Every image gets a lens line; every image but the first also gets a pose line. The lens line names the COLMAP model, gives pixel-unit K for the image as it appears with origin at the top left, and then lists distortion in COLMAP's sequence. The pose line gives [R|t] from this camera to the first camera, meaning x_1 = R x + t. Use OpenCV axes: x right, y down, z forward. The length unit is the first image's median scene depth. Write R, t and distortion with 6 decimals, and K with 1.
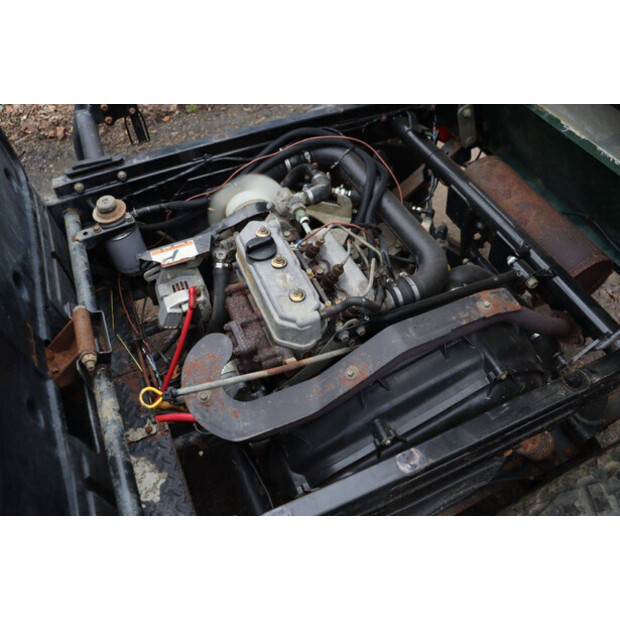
lens RADIAL K [[511.1, 0, 310.0], [0, 511.1, 310.0], [0, 0, 1]] dist [-0.202697, 0.156185]
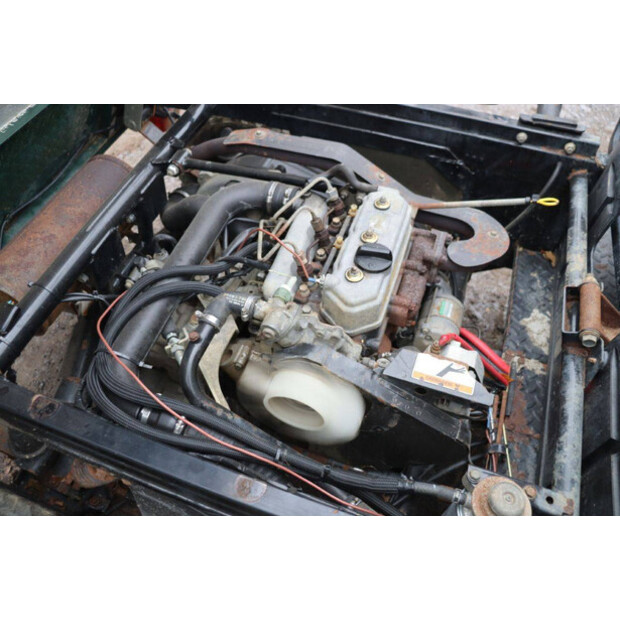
lens RADIAL K [[511.1, 0, 310.0], [0, 511.1, 310.0], [0, 0, 1]] dist [-0.202697, 0.156185]
pose [[-0.731629, -0.527650, 0.431630, -0.389215], [0.543614, -0.069527, 0.836451, -0.805768], [-0.411343, 0.846612, 0.337706, 0.757299]]
